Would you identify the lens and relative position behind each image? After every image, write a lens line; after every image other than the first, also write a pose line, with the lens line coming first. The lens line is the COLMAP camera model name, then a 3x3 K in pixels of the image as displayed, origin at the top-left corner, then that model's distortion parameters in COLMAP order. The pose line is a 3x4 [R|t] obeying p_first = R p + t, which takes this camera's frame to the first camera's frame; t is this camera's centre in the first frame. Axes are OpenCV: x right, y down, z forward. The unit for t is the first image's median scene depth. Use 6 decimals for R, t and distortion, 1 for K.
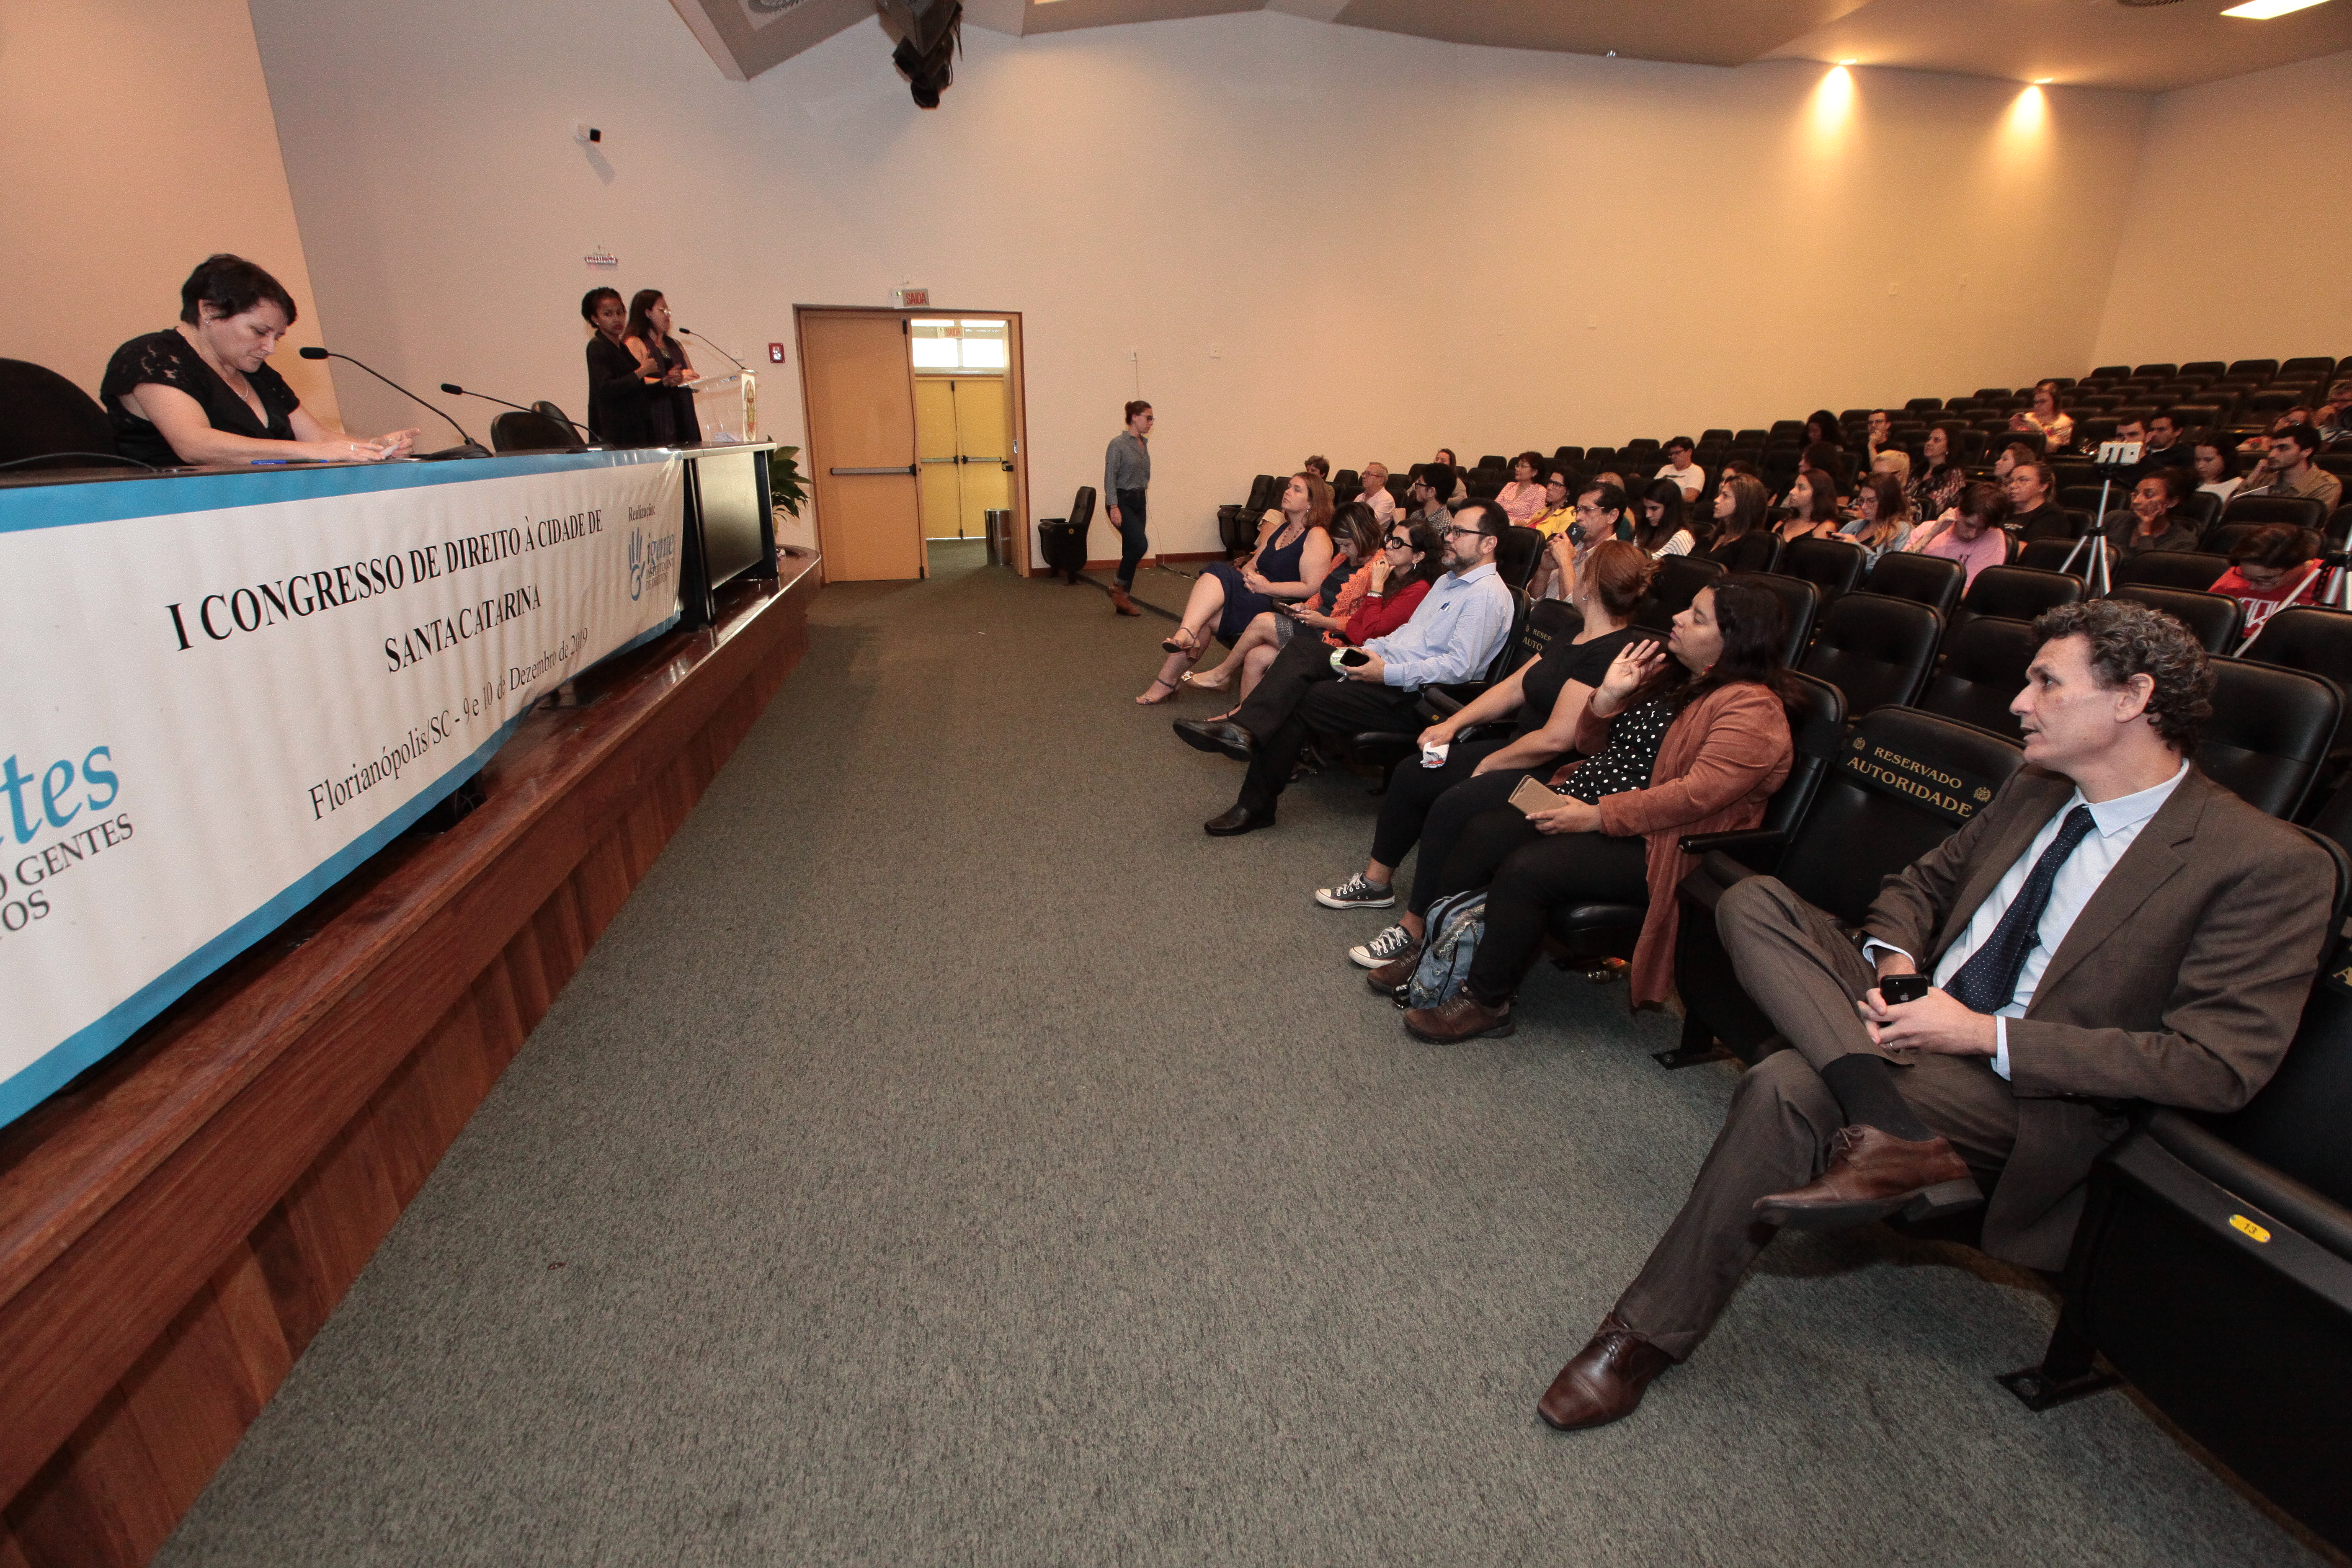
lens RADIAL K [[1064.0, 0, 1176.0], [0, 1064.0, 784.0], [0, 0, 1]] dist [-0.009988, -0.000633]
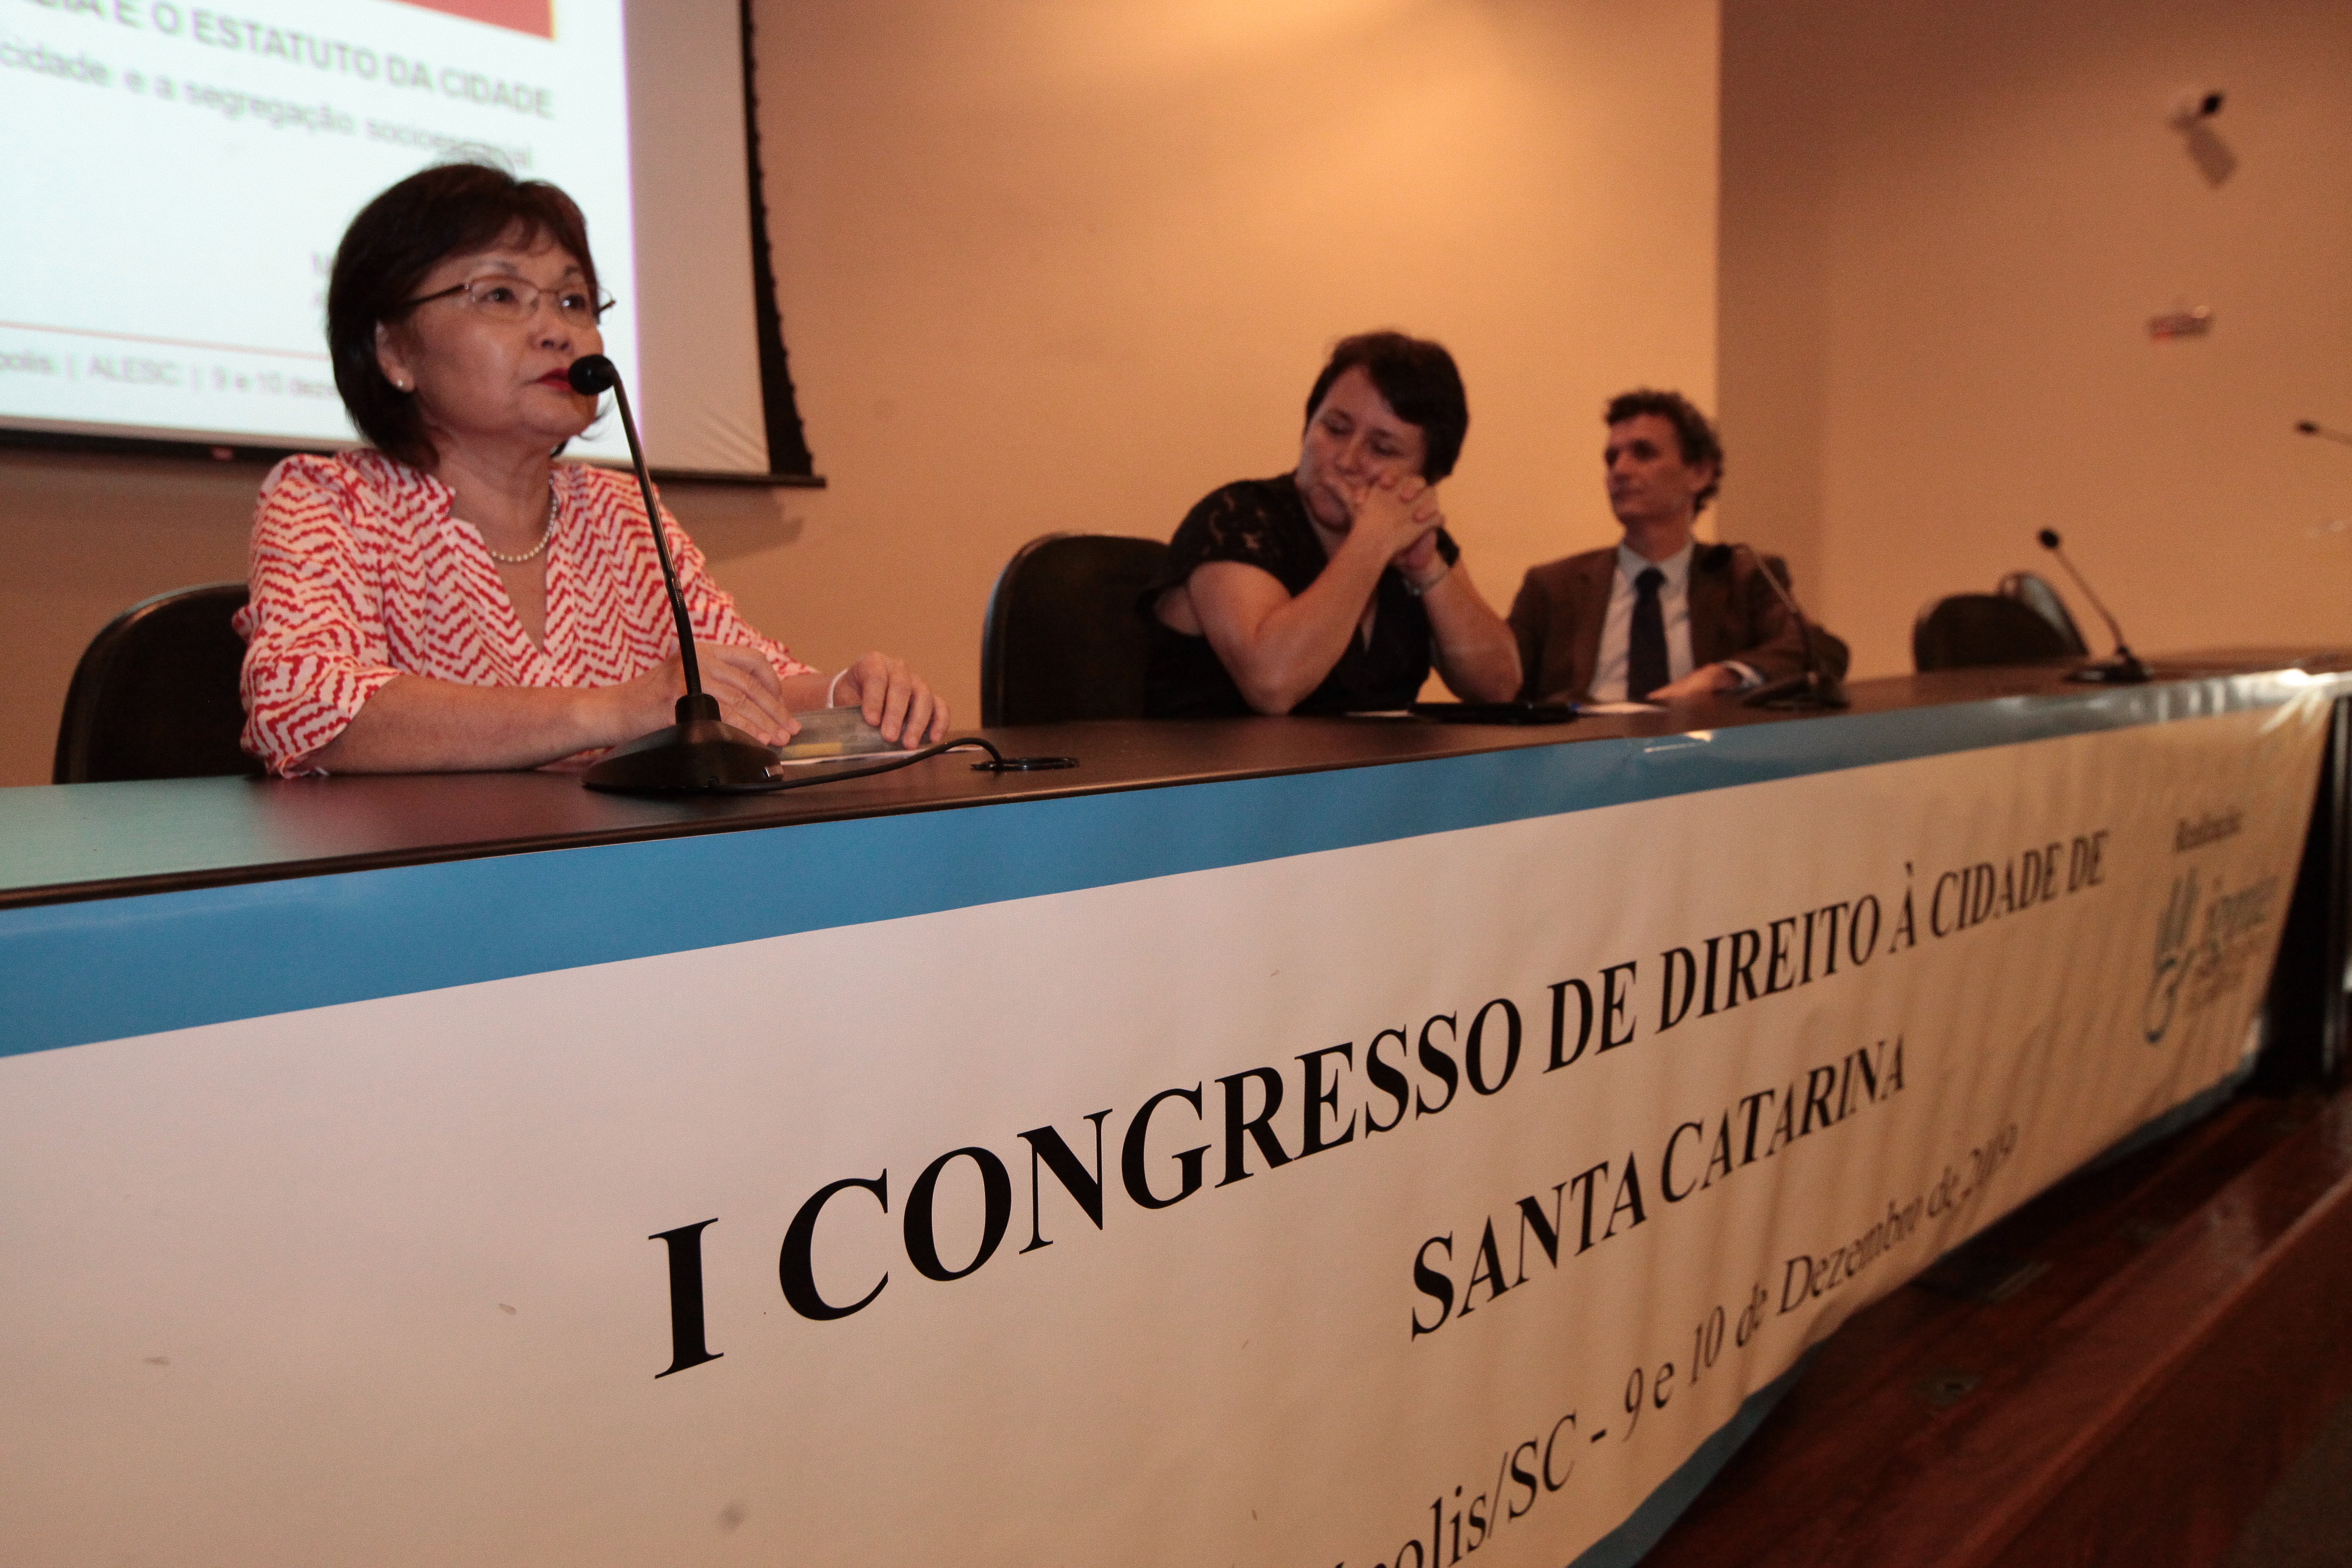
lens RADIAL K [[1759.1, 0, 1176.0], [0, 1759.1, 784.0], [0, 0, 1]] dist [-0.008800, 0.001234]
pose [[0.567954, 0.054310, -0.821267, -0.199510], [-0.238617, 0.965832, -0.101147, -0.122571], [0.787712, 0.253415, 0.561507, 0.348196]]
